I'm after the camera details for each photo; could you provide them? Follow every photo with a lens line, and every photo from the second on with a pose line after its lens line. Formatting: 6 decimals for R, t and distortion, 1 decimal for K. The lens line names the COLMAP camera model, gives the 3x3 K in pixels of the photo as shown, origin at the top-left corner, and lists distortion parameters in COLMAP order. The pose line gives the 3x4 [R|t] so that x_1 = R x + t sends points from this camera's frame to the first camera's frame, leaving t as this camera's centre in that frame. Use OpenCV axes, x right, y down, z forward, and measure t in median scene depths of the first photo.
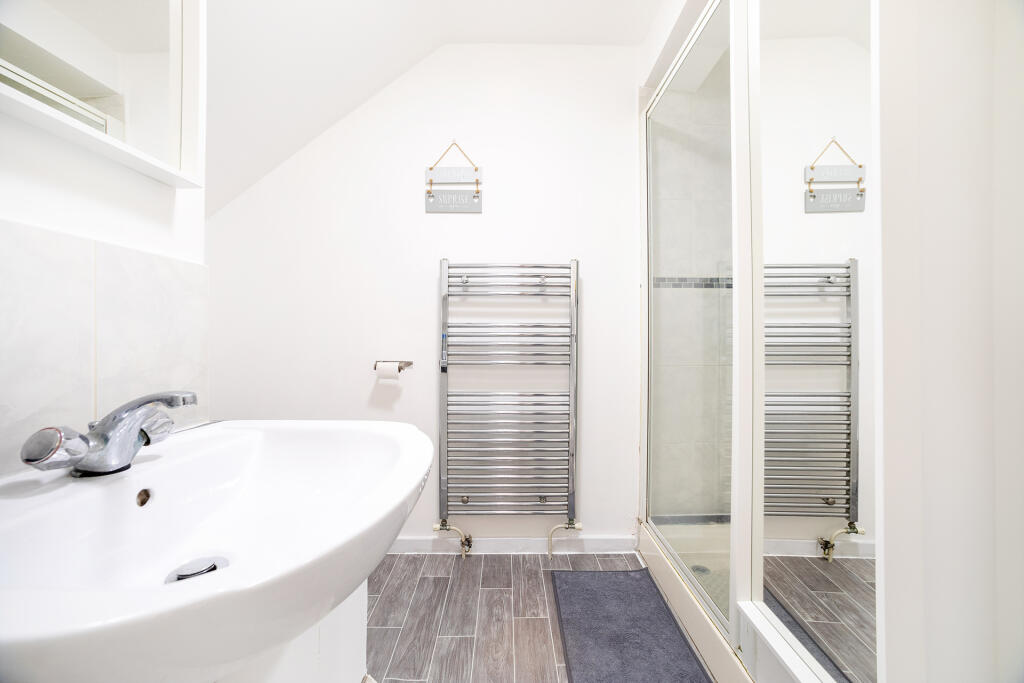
lens RADIAL K [[433.5, 0, 511.2], [0, 433.5, 355.1], [0, 0, 1]] dist [-0.067627, 0.032796]
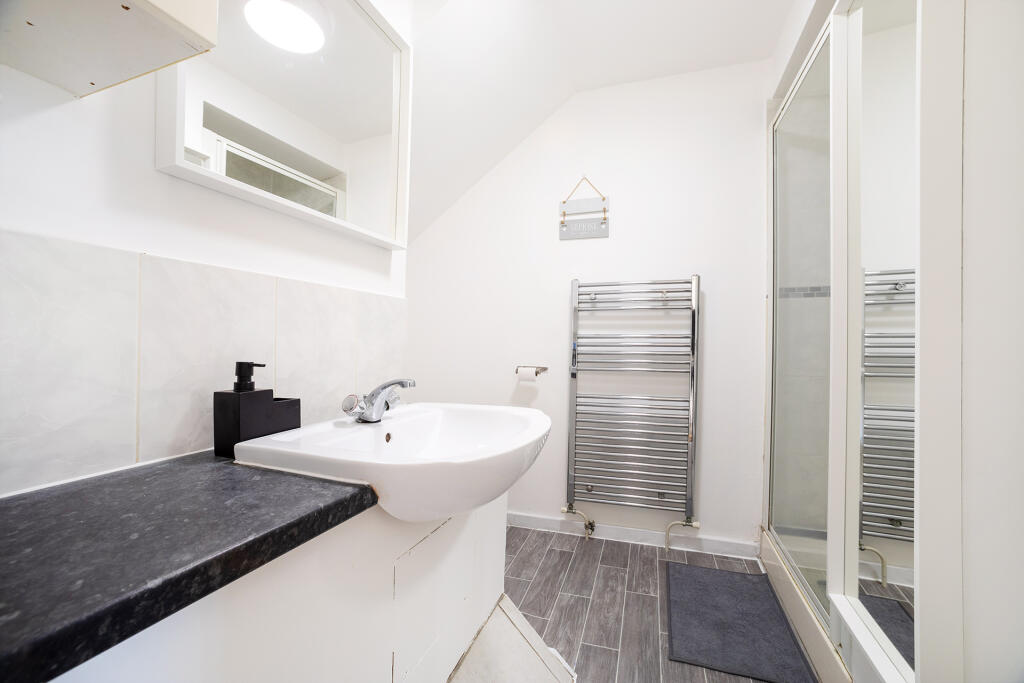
lens RADIAL K [[433.5, 0, 511.2], [0, 433.5, 355.1], [0, 0, 1]] dist [-0.067627, 0.032796]
pose [[0.948228, 0.008701, -0.317472, 0.055389], [-0.014950, 0.999739, -0.017251, 0.003417], [0.317239, 0.021105, 0.948111, -0.160207]]
